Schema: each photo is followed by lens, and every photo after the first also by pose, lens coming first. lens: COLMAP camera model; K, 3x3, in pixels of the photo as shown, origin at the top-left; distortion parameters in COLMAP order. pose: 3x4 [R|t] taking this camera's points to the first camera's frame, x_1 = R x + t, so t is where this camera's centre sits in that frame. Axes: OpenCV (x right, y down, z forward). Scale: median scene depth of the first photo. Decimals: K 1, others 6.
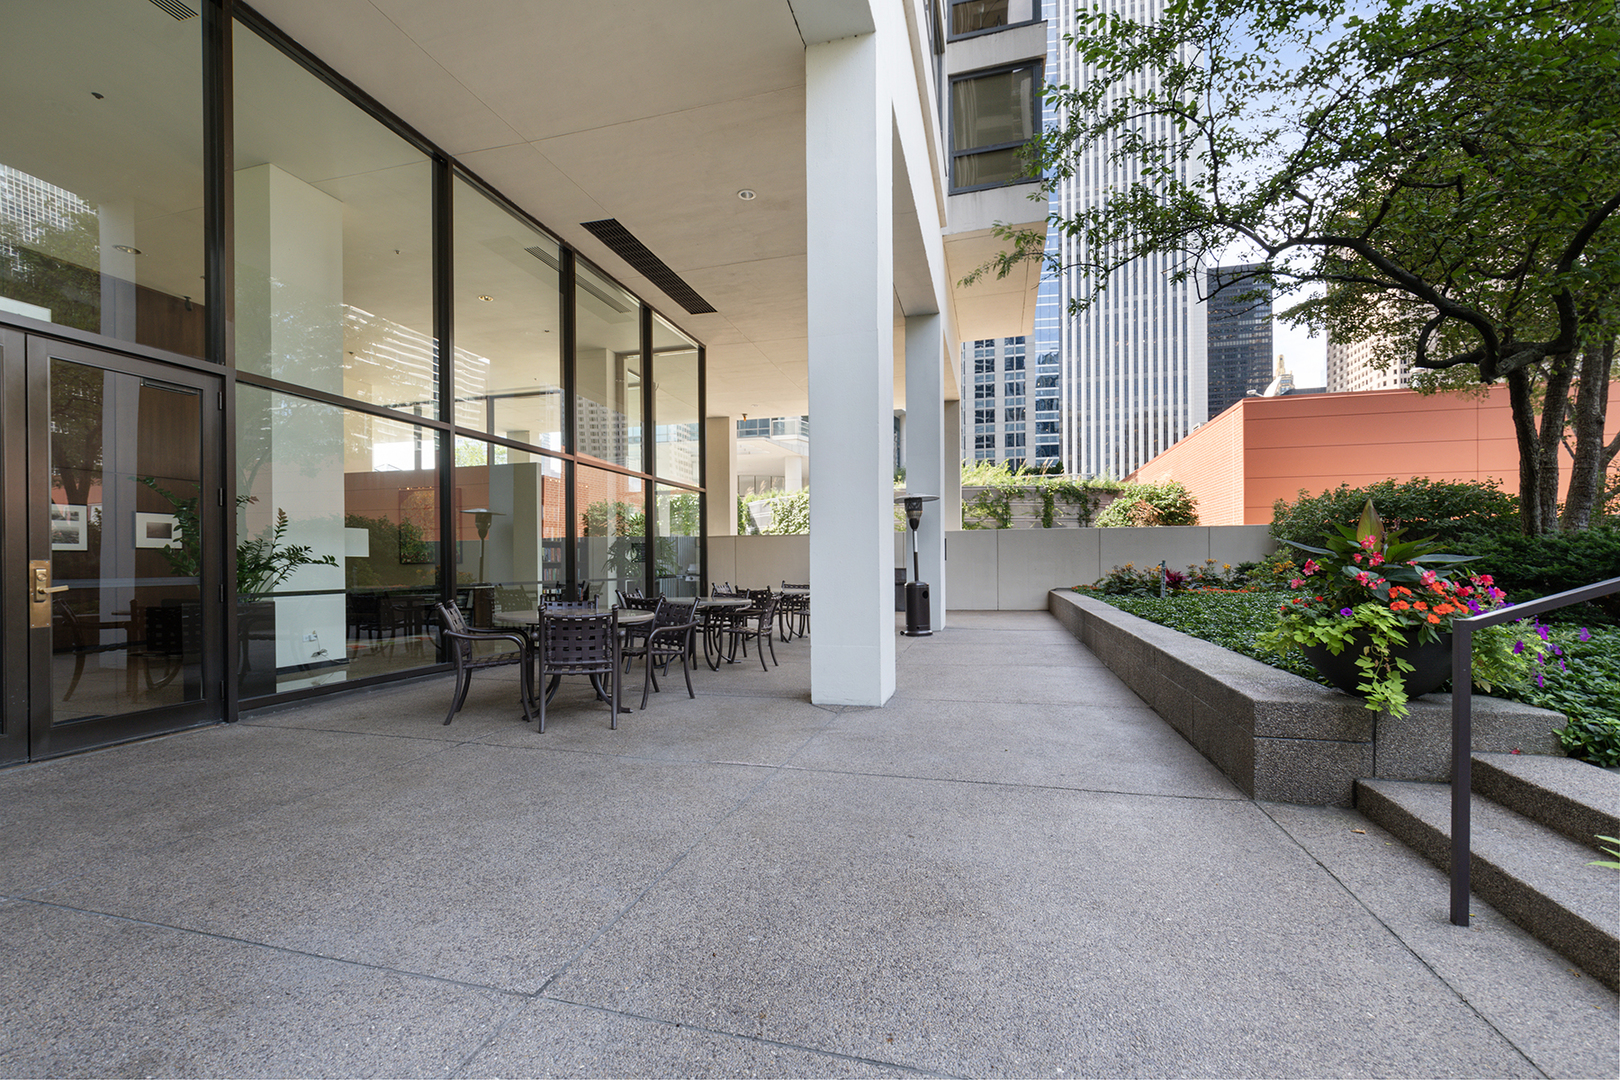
lens RADIAL K [[709.2, 0, 779.5], [0, 709.2, 551.1], [0, 0, 1]] dist [0.004489, 0.000267]
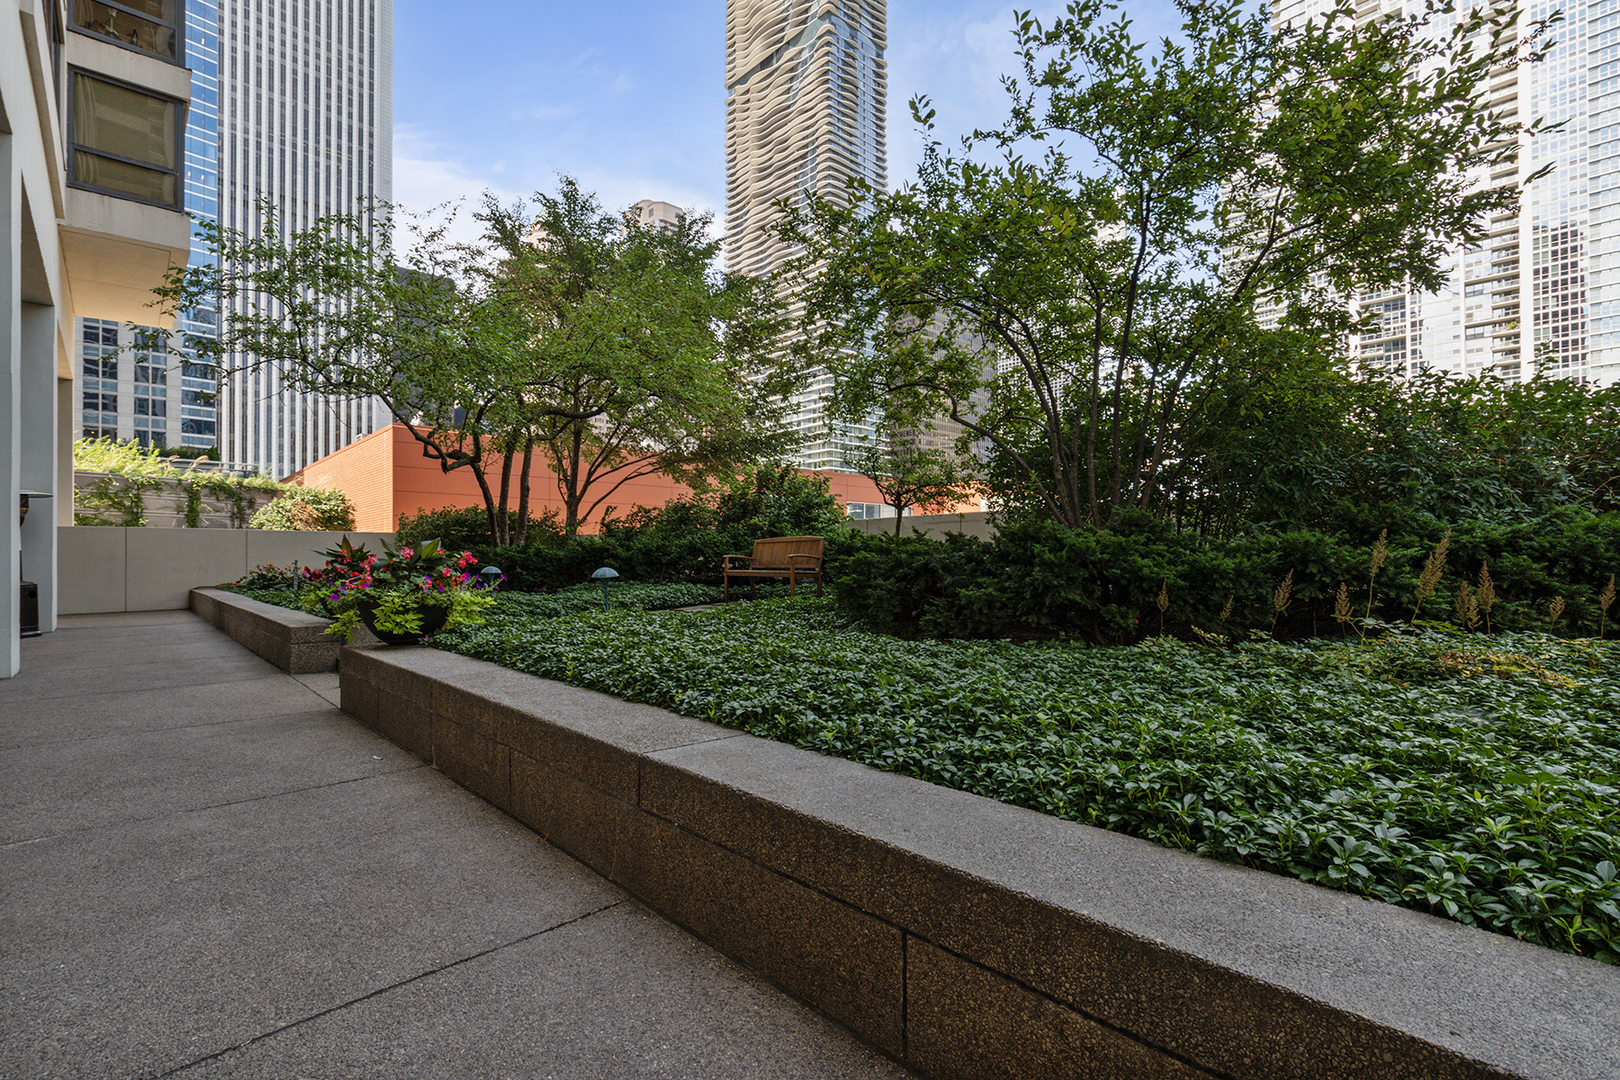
lens RADIAL K [[720.3, 0, 799.1], [0, 720.3, 563.1], [0, 0, 1]] dist [-0.016414, 0.000369]
pose [[0.487869, -0.003865, 0.872908, -0.051711], [-0.012021, 0.999866, 0.011146, -0.002728], [-0.872834, -0.015931, 0.487757, -0.157016]]
